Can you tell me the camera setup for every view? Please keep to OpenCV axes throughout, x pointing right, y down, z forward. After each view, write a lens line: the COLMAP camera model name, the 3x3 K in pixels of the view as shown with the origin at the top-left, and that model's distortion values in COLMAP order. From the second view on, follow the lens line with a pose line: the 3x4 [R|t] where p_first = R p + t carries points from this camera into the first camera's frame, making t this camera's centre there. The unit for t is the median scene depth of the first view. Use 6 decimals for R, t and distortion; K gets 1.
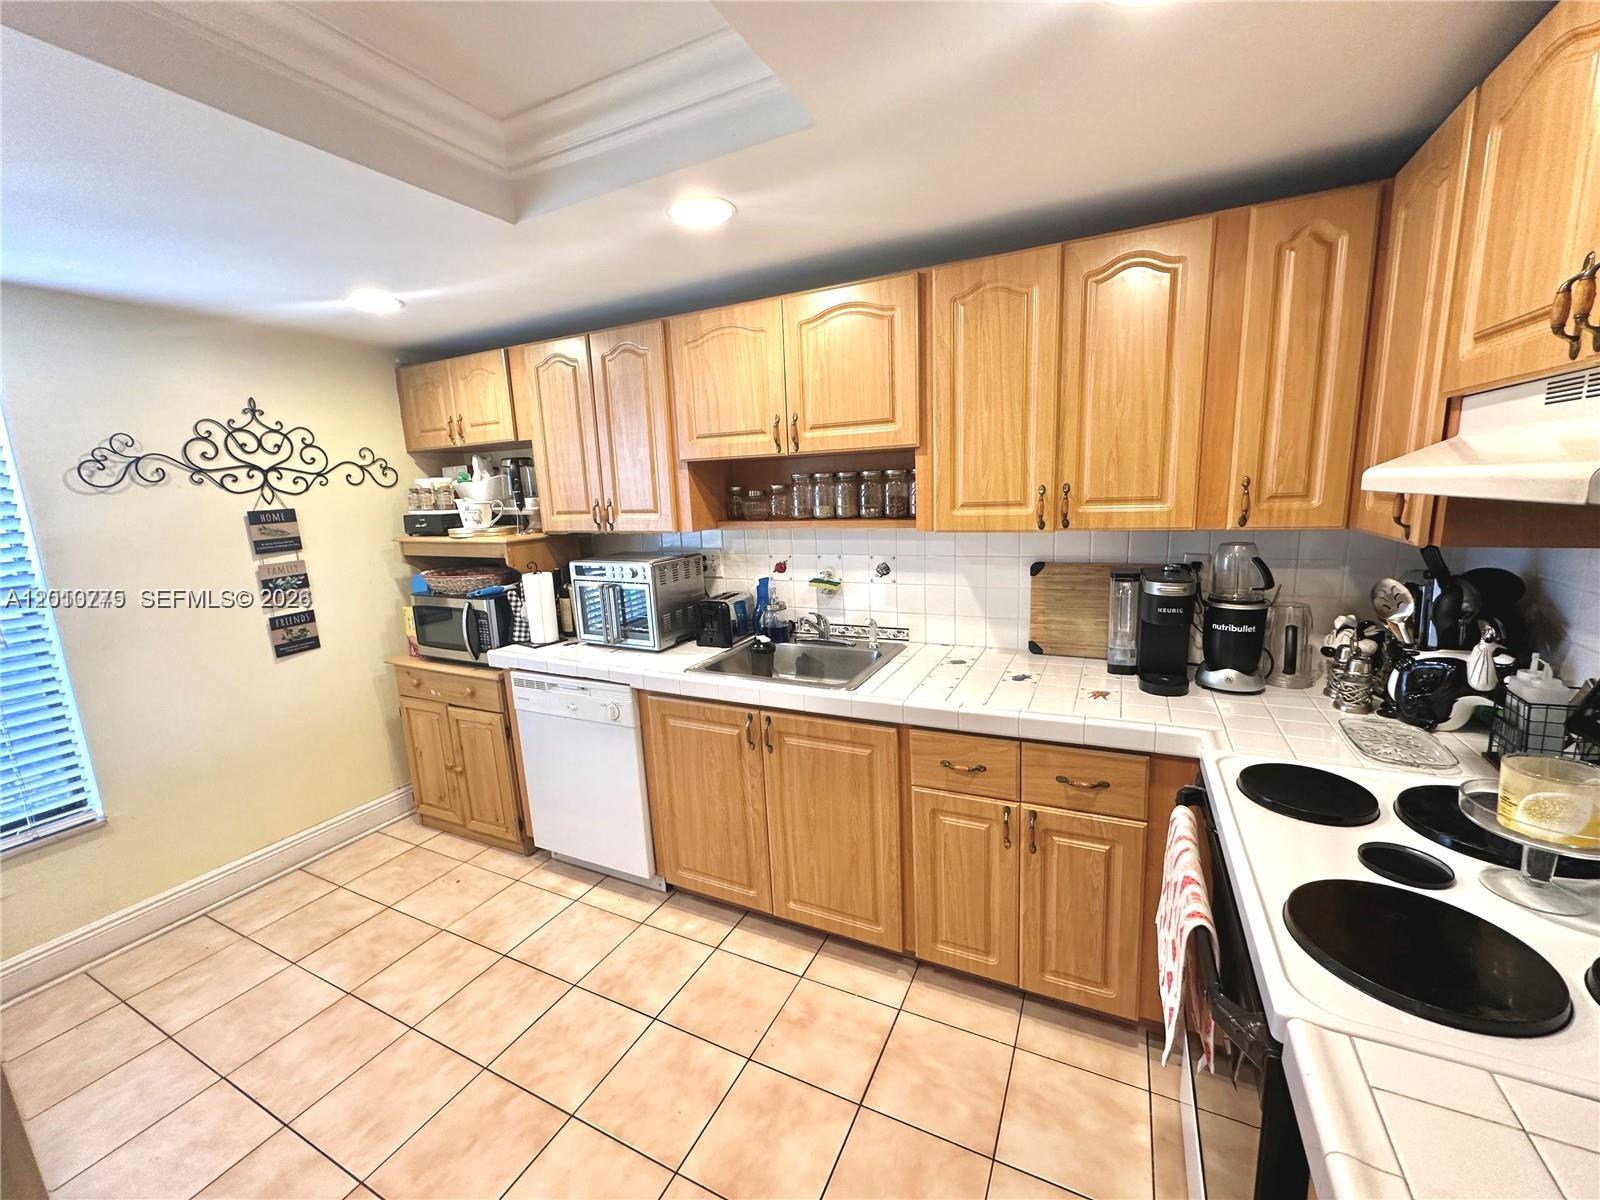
lens RADIAL K [[643.9, 0, 801.8], [0, 643.9, 599.6], [0, 0, 1]] dist [0.000406, 0.000026]
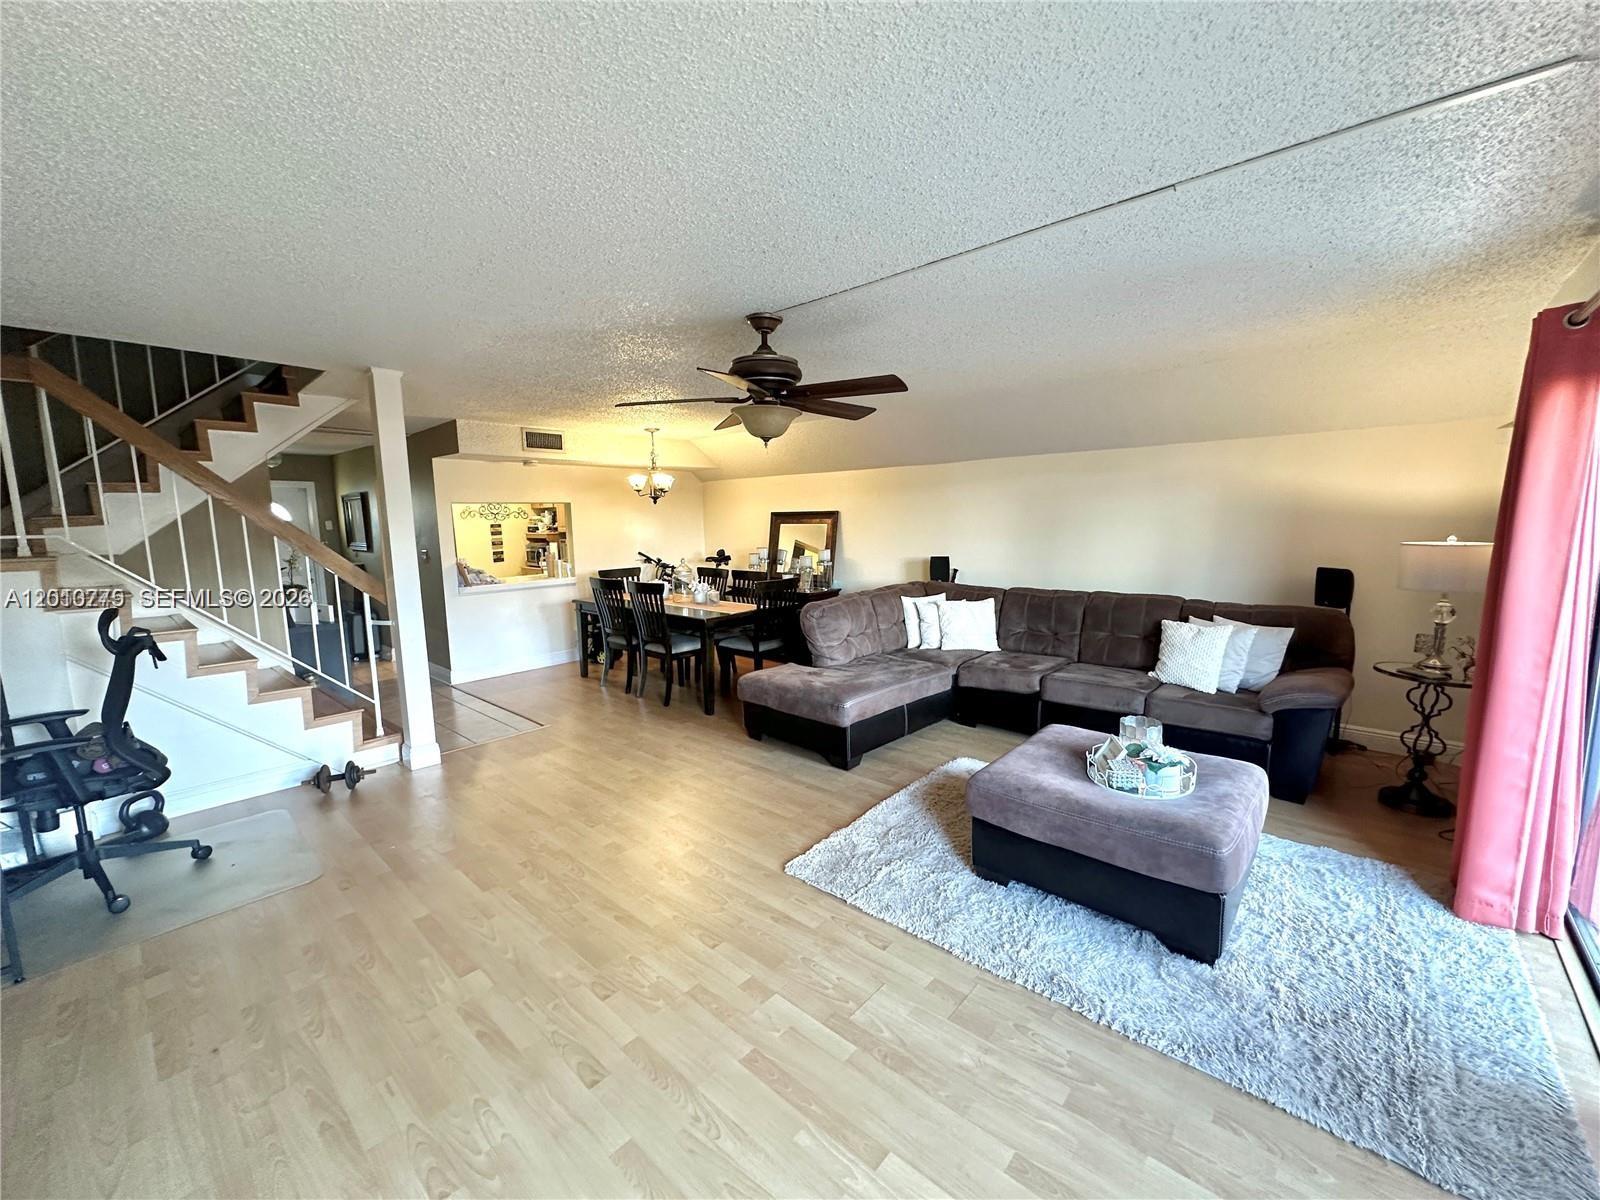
lens RADIAL K [[643.9, 0, 800.0], [0, 643.9, 601.4], [0, 0, 1]] dist [0.000406, 0.000026]
pose [[0.962434, 0.060014, -0.264801, 1.932827], [-0.070890, 0.996980, -0.031698, 0.308629], [0.262099, 0.049279, 0.963782, -2.165447]]
